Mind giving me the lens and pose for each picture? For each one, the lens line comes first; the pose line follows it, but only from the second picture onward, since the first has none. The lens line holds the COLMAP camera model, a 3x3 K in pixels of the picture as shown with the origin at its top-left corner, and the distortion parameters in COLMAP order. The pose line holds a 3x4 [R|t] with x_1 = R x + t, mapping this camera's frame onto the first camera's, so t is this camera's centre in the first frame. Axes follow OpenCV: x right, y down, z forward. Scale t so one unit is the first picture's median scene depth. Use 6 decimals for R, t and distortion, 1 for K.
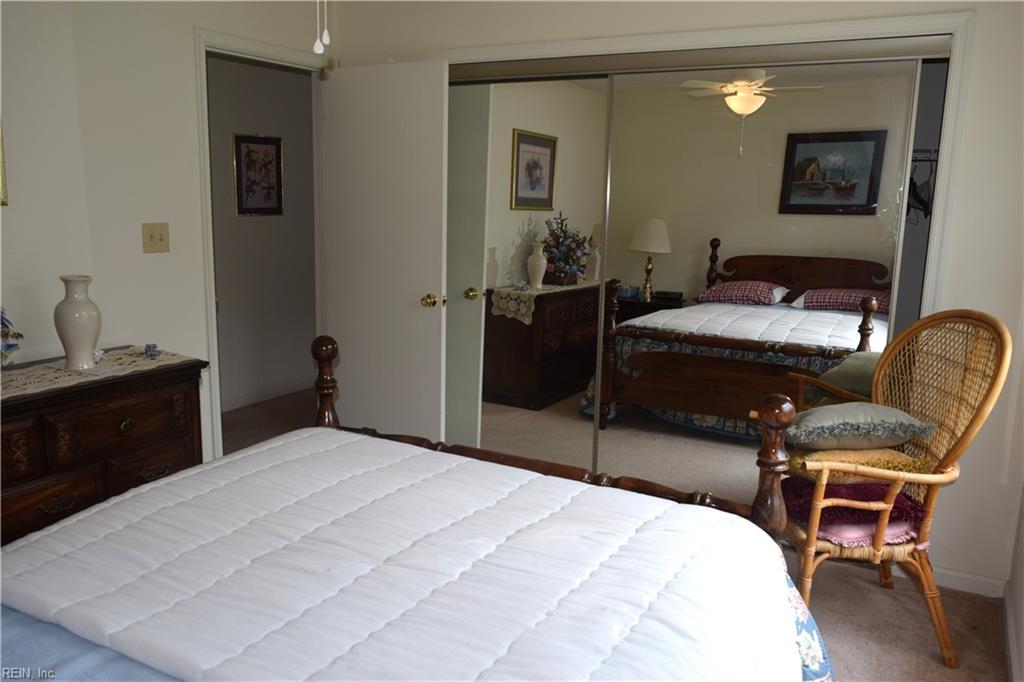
lens RADIAL K [[802.7, 0, 506.9], [0, 802.7, 332.9], [0, 0, 1]] dist [-0.004544, 0.000935]
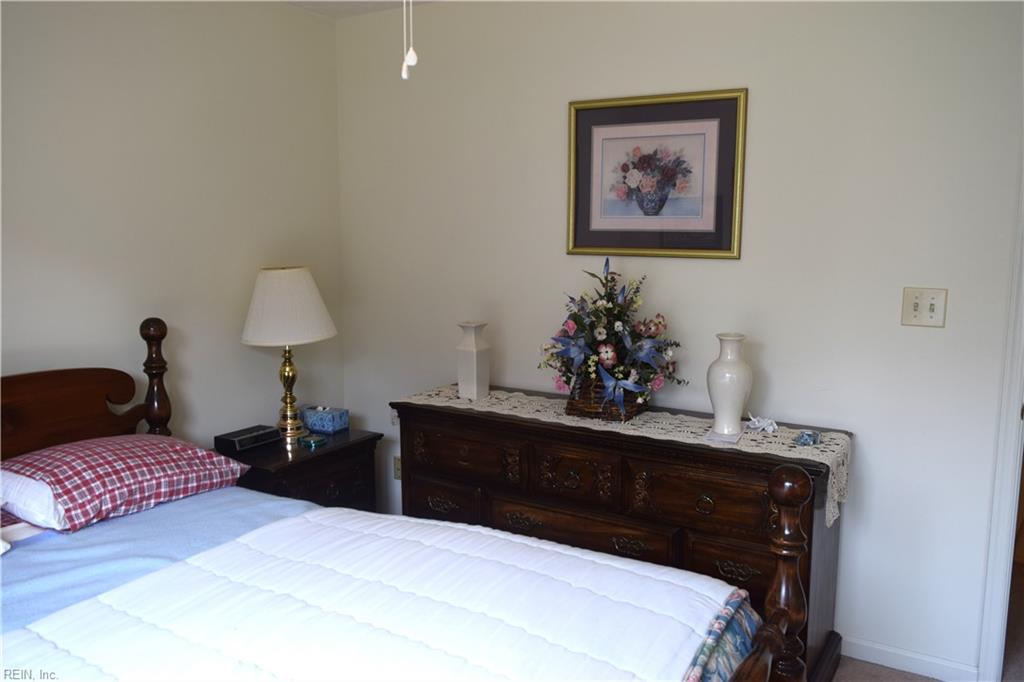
lens RADIAL K [[802.7, 0, 506.9], [0, 802.7, 332.9], [0, 0, 1]] dist [-0.004544, 0.000935]
pose [[0.031726, 0.092410, -0.995216, 0.529812], [-0.185519, 0.978959, 0.084986, -0.139642], [0.982128, 0.181935, 0.048203, 0.936698]]
